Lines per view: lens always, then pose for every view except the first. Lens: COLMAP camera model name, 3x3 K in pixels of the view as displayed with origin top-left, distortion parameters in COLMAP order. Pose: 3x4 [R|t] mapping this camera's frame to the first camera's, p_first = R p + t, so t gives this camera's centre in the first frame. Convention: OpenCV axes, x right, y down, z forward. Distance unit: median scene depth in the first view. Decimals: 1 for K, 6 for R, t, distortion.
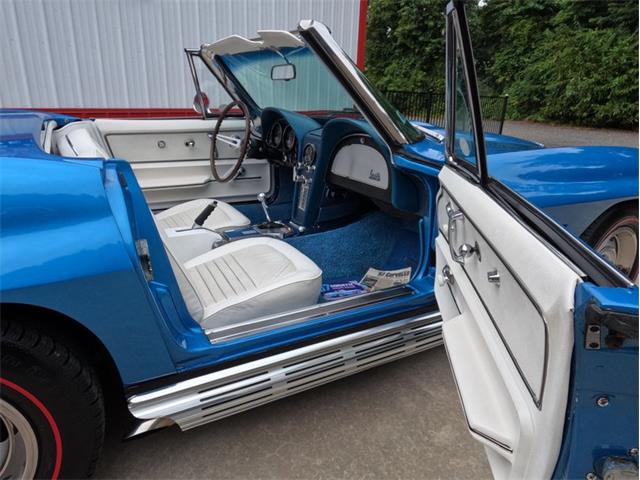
lens RADIAL K [[429.4, 0, 317.0], [0, 429.4, 240.2], [0, 0, 1]] dist [-0.004401, 0.003416]
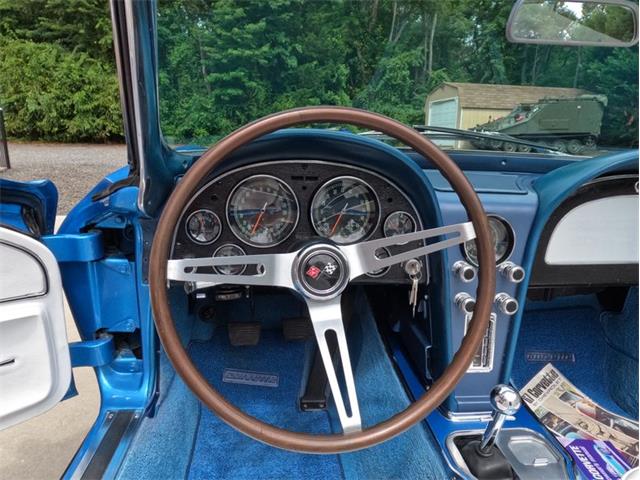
lens RADIAL K [[429.4, 0, 319.7], [0, 429.4, 236.5], [0, 0, 1]] dist [-0.004401, 0.003416]
pose [[0.393606, -0.250154, 0.884589, -0.044428], [0.284792, 0.948104, 0.141394, -0.030902], [-0.874053, 0.196271, 0.444421, 0.092243]]
